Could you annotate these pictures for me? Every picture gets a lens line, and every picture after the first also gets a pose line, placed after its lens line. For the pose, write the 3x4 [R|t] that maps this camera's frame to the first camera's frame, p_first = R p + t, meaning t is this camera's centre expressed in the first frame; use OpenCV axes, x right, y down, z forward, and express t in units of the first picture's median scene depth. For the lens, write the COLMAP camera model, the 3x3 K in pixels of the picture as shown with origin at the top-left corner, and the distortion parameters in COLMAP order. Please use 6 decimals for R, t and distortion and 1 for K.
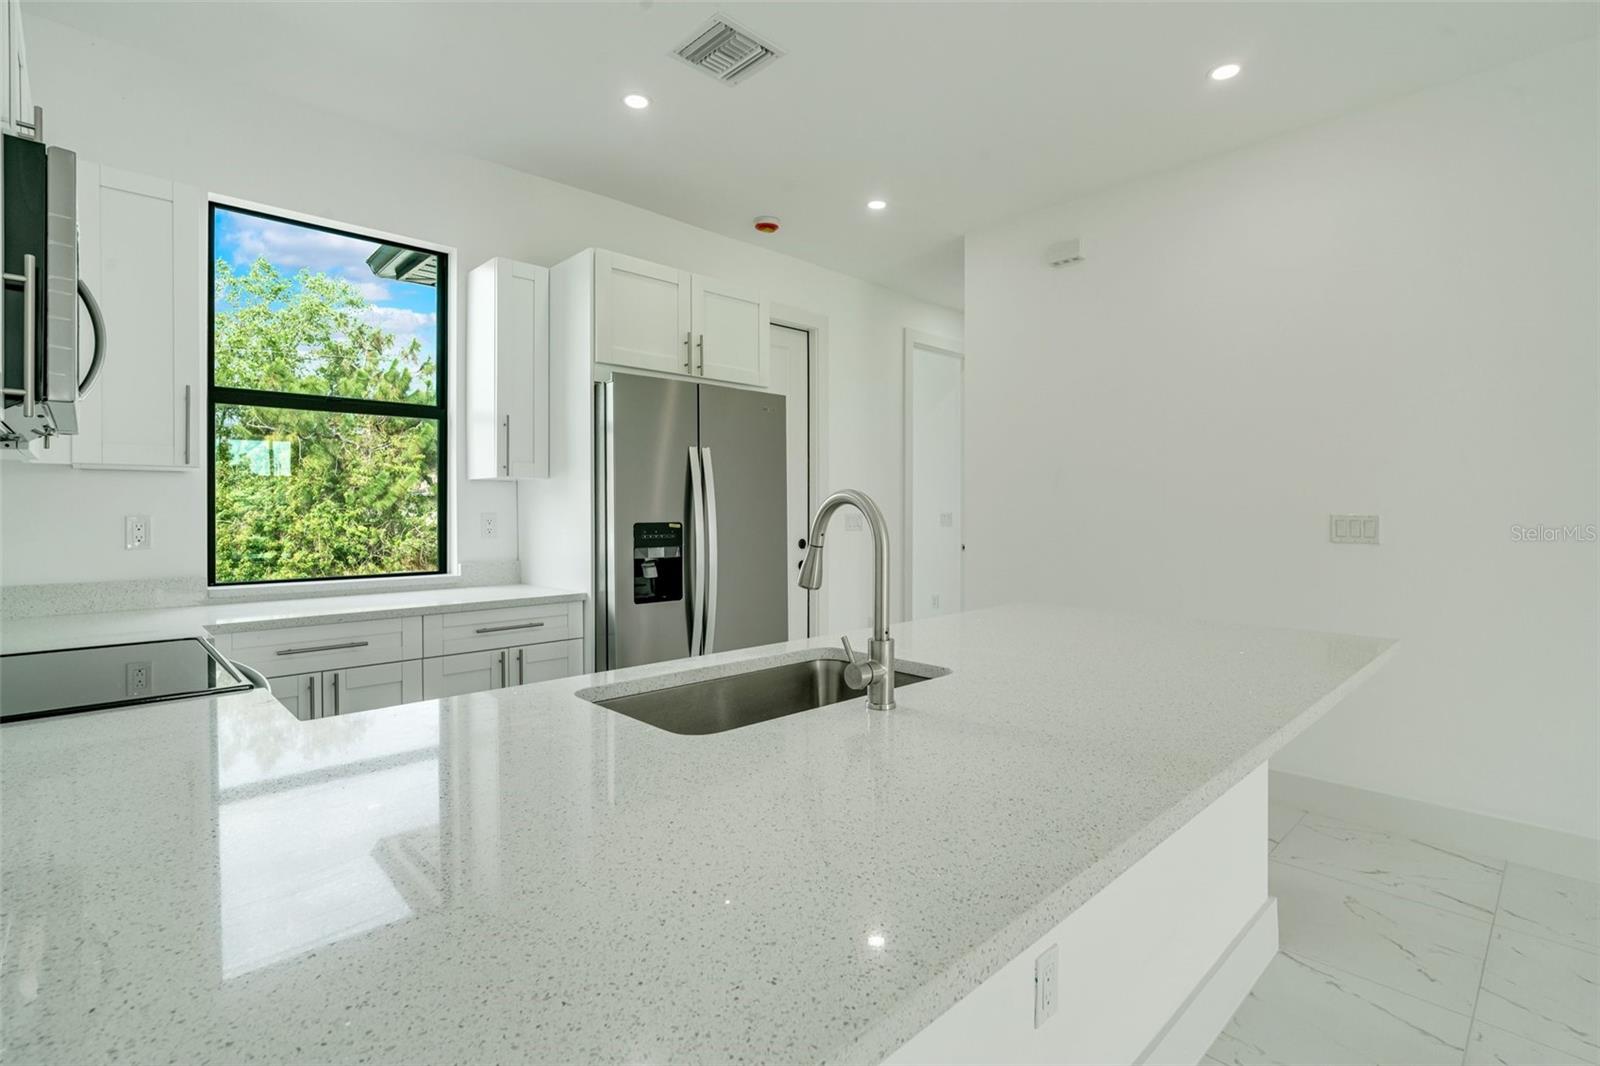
lens RADIAL K [[753.6, 0, 791.4], [0, 753.6, 522.7], [0, 0, 1]] dist [-0.008774, 0.001003]
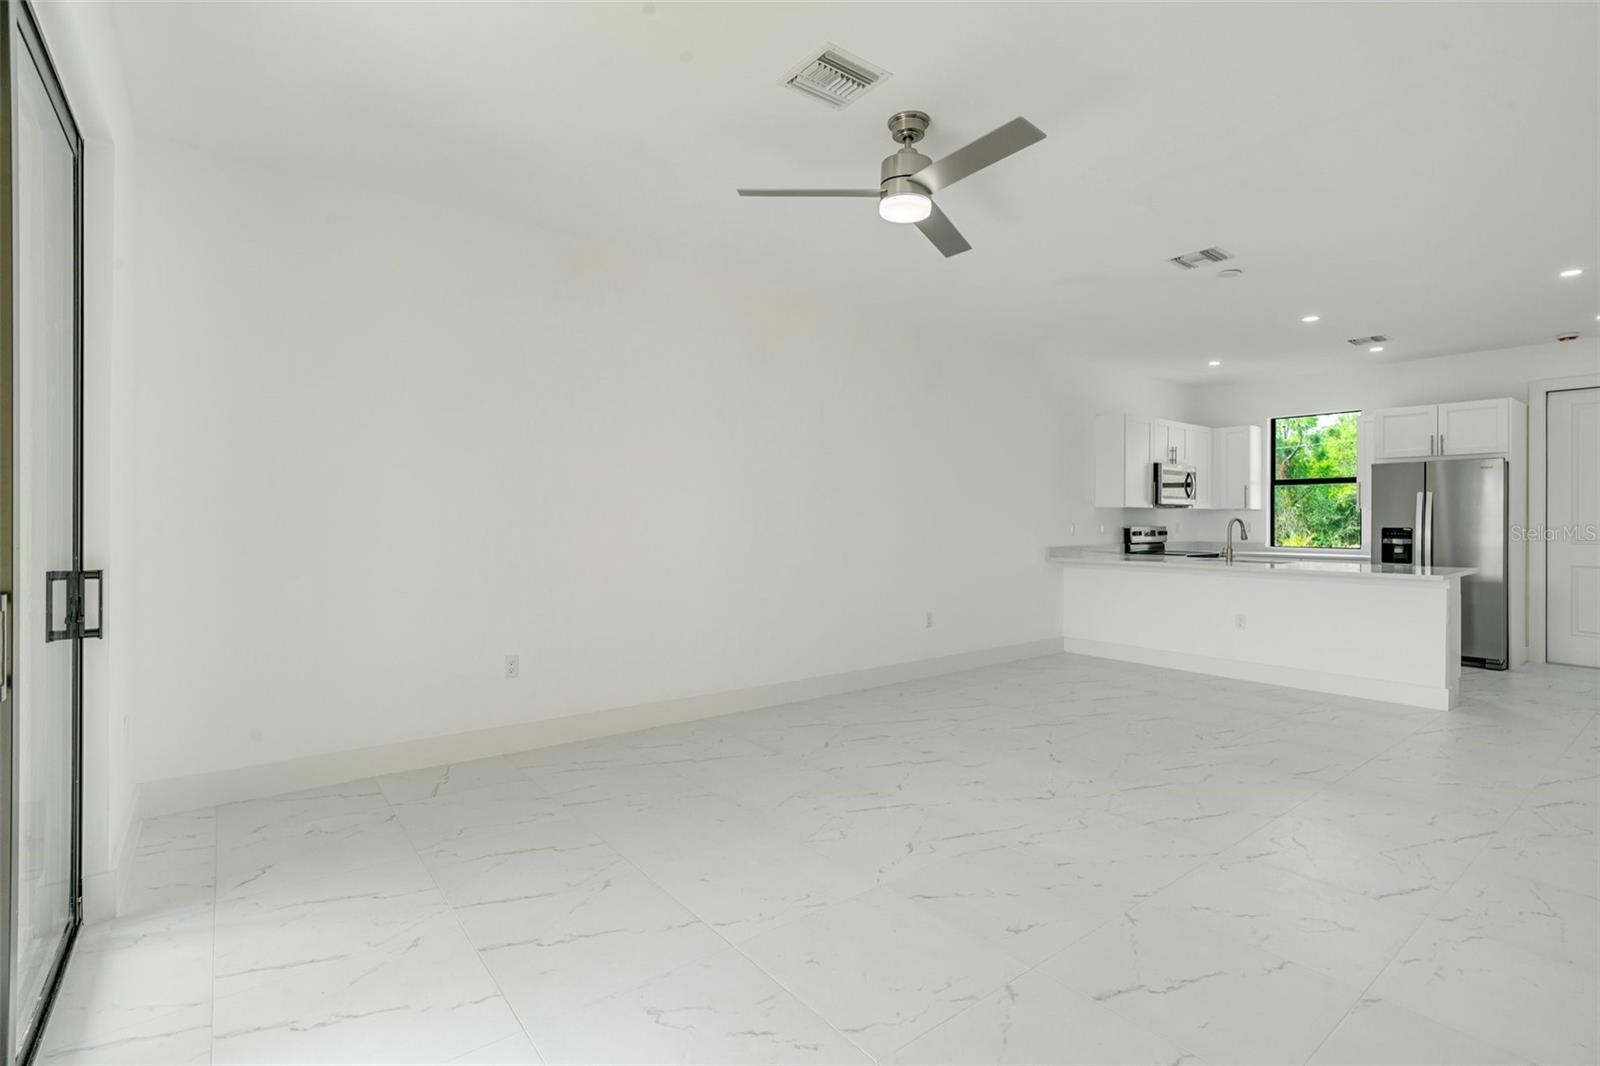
lens RADIAL K [[753.6, 0, 789.2], [0, 753.6, 521.5], [0, 0, 1]] dist [-0.008774, 0.001003]
pose [[-0.097358, 0.004033, -0.995241, 2.184141], [-0.017357, 0.999833, 0.005750, 0.000519], [0.995098, 0.017834, -0.097272, -0.569691]]
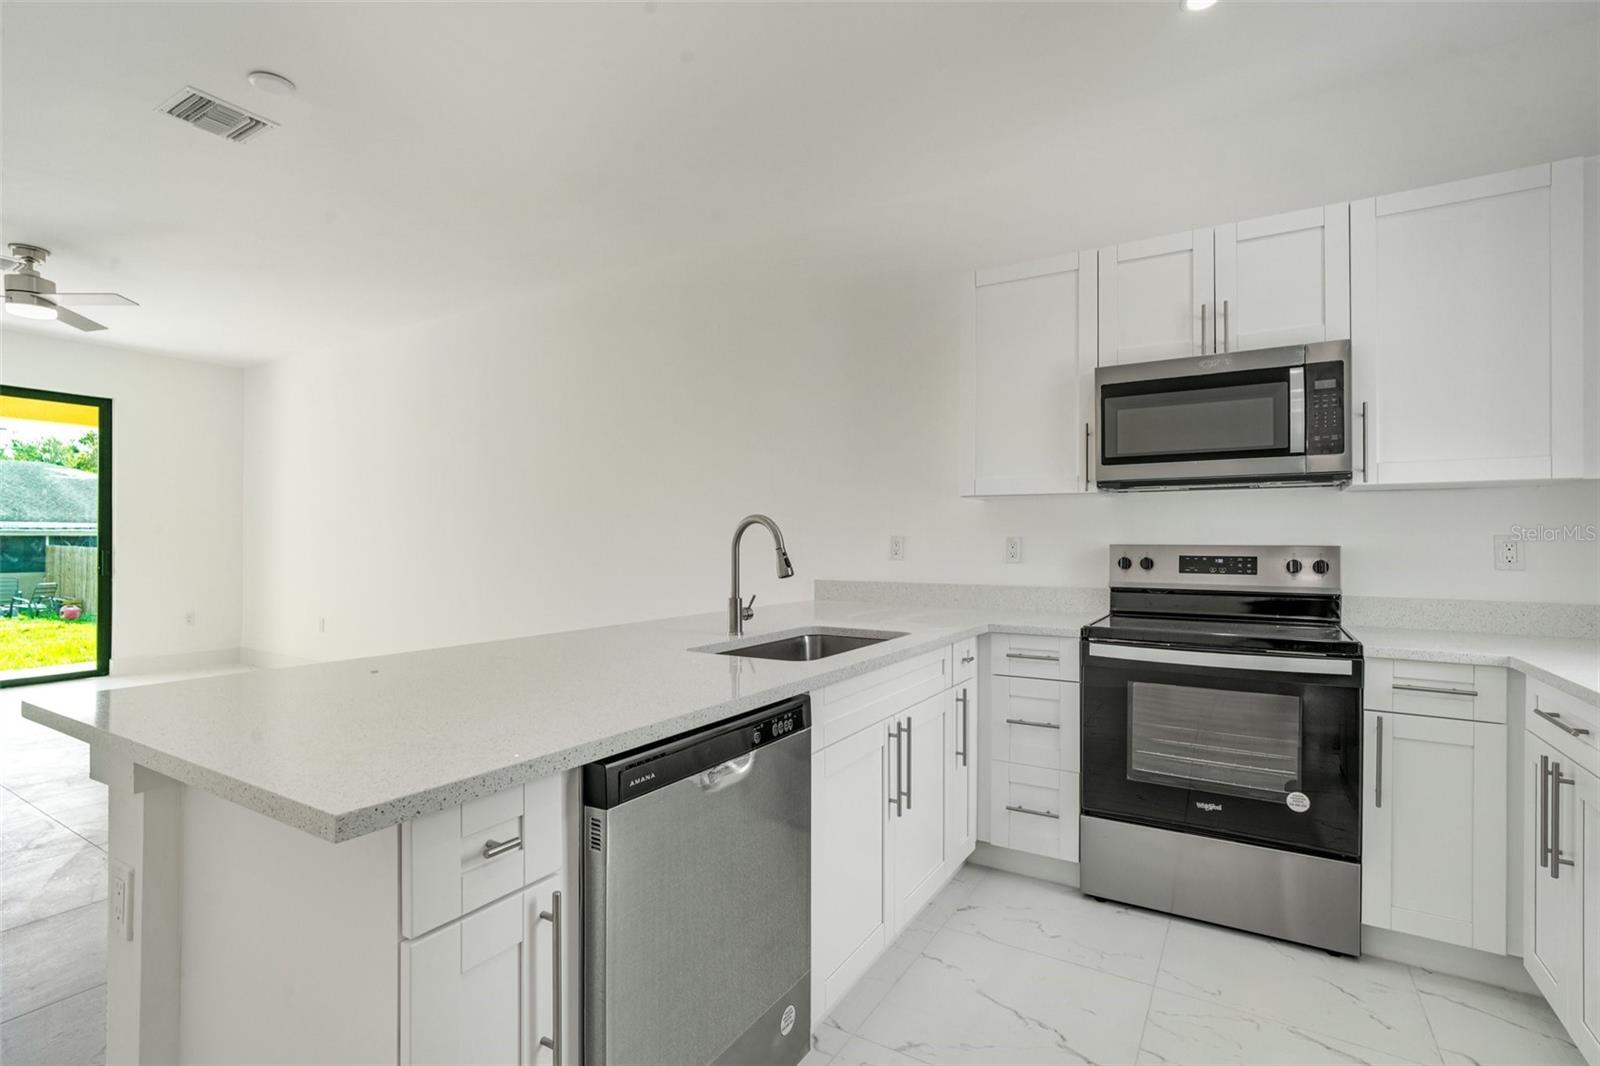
lens RADIAL K [[753.6, 0, 808.3], [0, 753.6, 532.8], [0, 0, 1]] dist [-0.008774, 0.001003]
pose [[-0.957135, -0.006230, -0.289574, 0.185528], [-0.008707, 0.999936, 0.007268, -0.004895], [0.289510, 0.009478, -0.957128, 1.145445]]
